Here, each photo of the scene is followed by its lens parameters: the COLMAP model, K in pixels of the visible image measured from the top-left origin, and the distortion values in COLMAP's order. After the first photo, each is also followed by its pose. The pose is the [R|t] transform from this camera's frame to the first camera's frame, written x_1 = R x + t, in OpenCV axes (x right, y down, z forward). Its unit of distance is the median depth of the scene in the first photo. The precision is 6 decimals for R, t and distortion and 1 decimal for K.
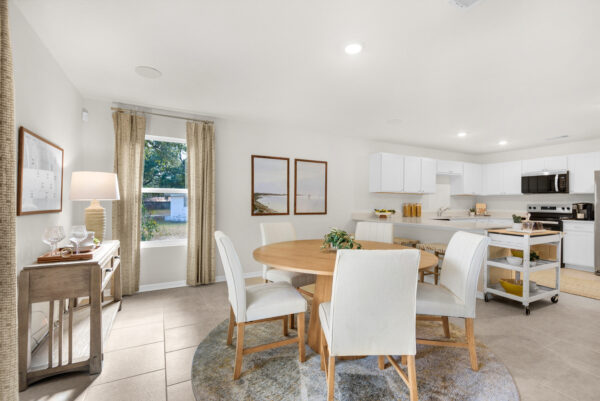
lens RADIAL K [[274.2, 0, 297.1], [0, 274.2, 201.1], [0, 0, 1]] dist [0.017930, -0.004976]
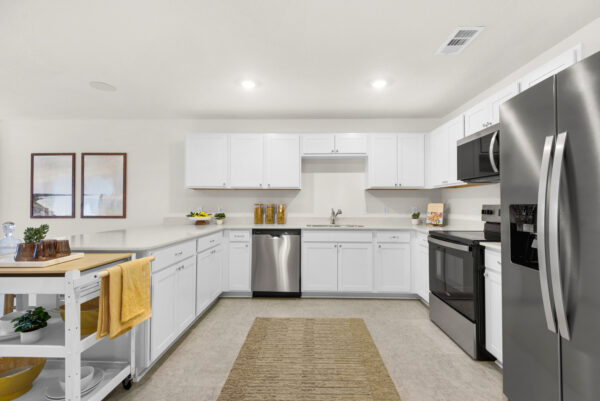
lens RADIAL K [[274.2, 0, 303.4], [0, 274.2, 199.1], [0, 0, 1]] dist [0.017930, -0.004976]
pose [[0.880047, -0.015987, -0.474617, 1.010646], [0.007758, 0.999784, -0.019291, 0.012244], [0.474822, 0.013295, 0.879981, 0.565499]]
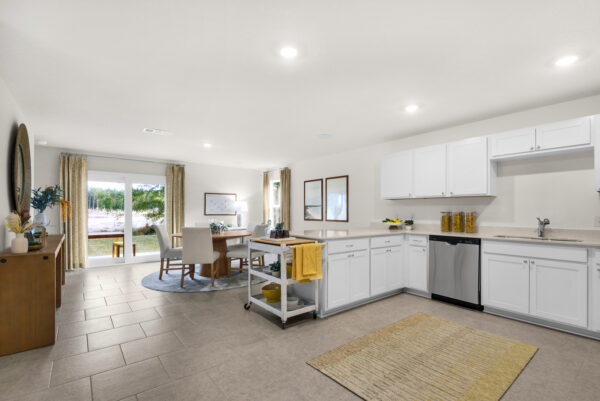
lens RADIAL K [[274.2, 0, 302.9], [0, 274.2, 208.2], [0, 0, 1]] dist [0.017930, -0.004976]
pose [[0.209563, -0.020107, -0.977588, 1.234911], [0.002509, 0.999796, -0.020026, 0.014267], [0.977792, 0.001744, 0.209571, 0.619972]]
